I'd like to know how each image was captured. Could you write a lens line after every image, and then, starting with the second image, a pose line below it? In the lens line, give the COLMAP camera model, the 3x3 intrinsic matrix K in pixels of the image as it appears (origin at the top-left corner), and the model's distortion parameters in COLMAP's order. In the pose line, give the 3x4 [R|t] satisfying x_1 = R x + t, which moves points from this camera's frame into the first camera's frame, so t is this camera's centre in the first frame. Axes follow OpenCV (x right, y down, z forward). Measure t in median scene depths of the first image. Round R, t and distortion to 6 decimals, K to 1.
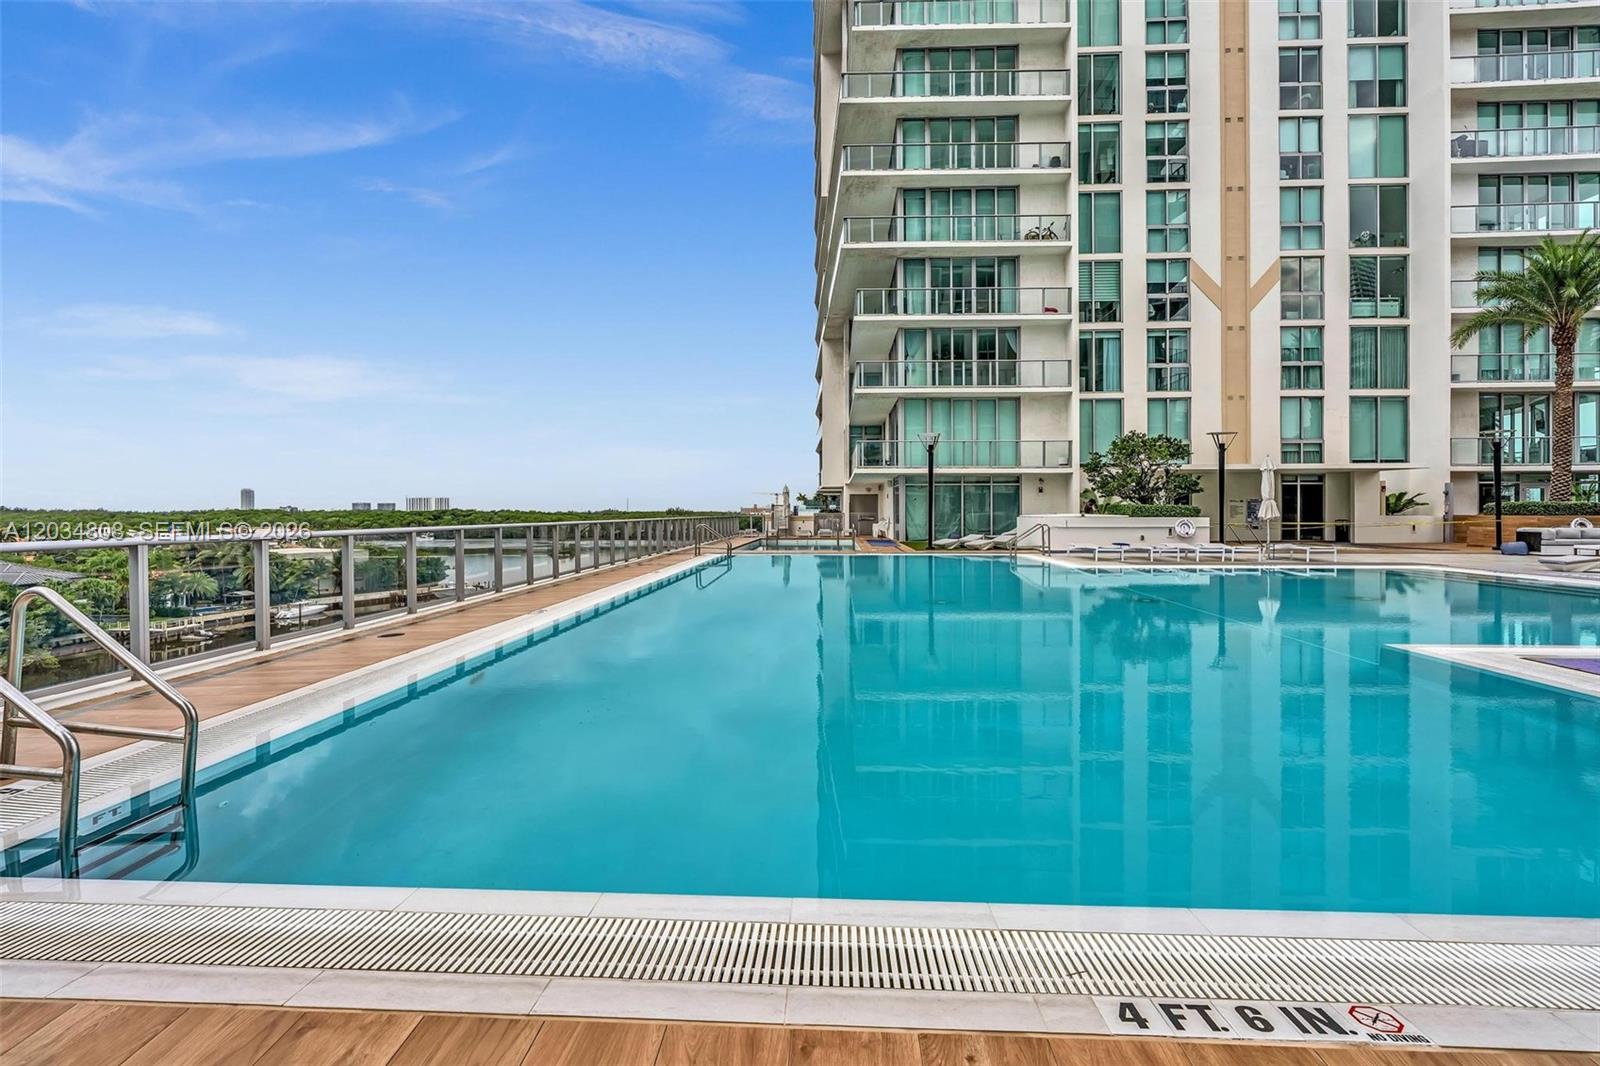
lens RADIAL K [[726.7, 0, 792.2], [0, 726.7, 516.0], [0, 0, 1]] dist [-0.002954, 0.000724]
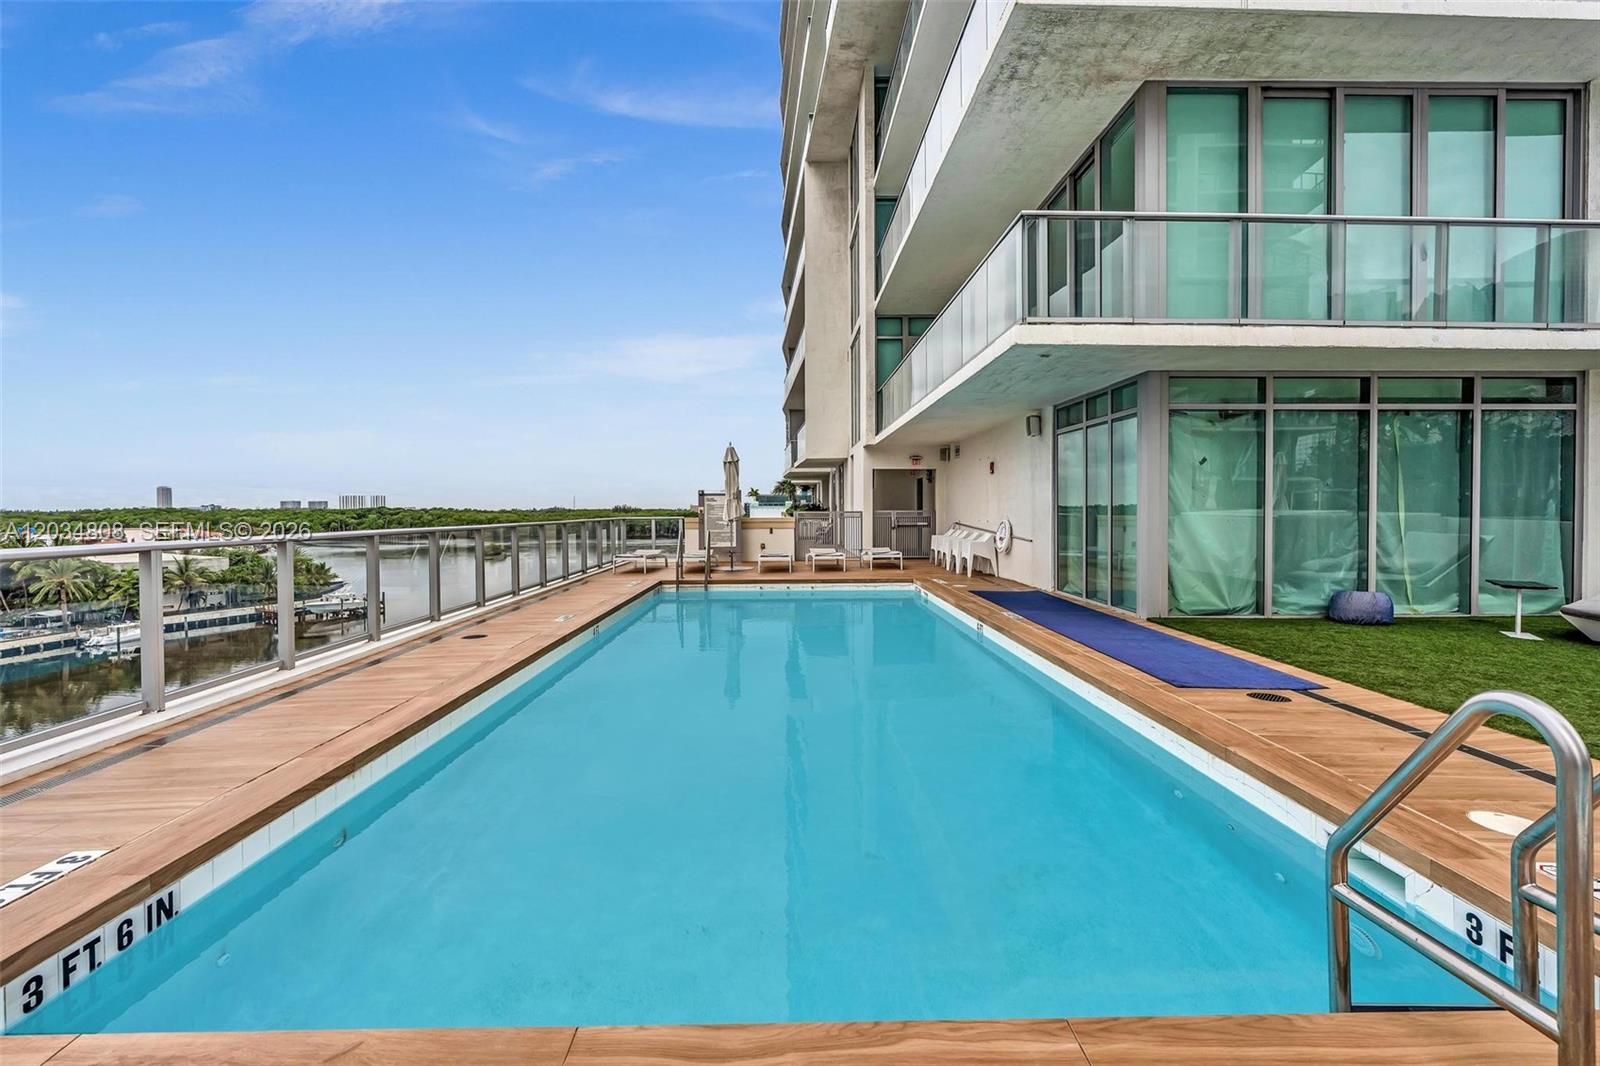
lens RADIAL K [[726.7, 0, 797.0], [0, 726.7, 520.1], [0, 0, 1]] dist [-0.002954, 0.000724]
pose [[0.997181, -0.002892, 0.074981, -0.002755], [0.002235, 0.999958, 0.008837, -0.003847], [-0.075003, -0.008644, 0.997146, 0.751485]]
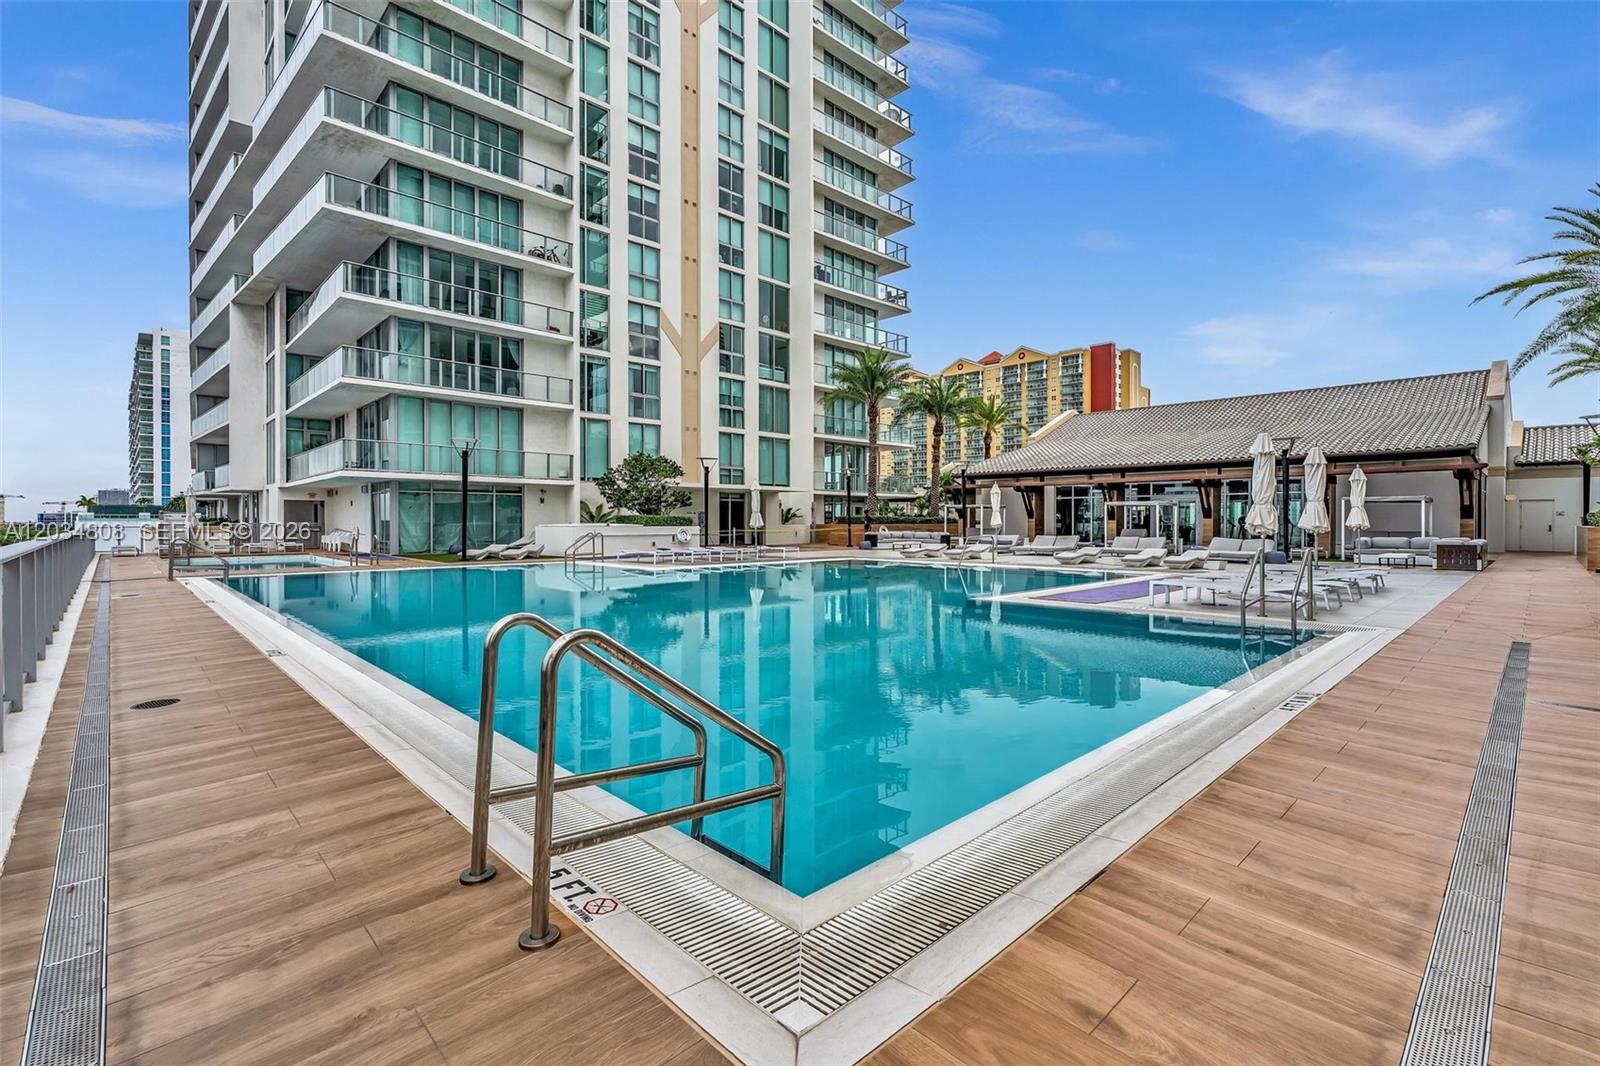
lens RADIAL K [[726.7, 0, 794.0], [0, 726.7, 522.7], [0, 0, 1]] dist [-0.002954, 0.000724]
pose [[0.683511, 0.000289, 0.729940, -0.169877], [0.003355, 0.999988, -0.003537, 0.000650], [-0.729932, 0.004866, 0.683502, 0.032090]]
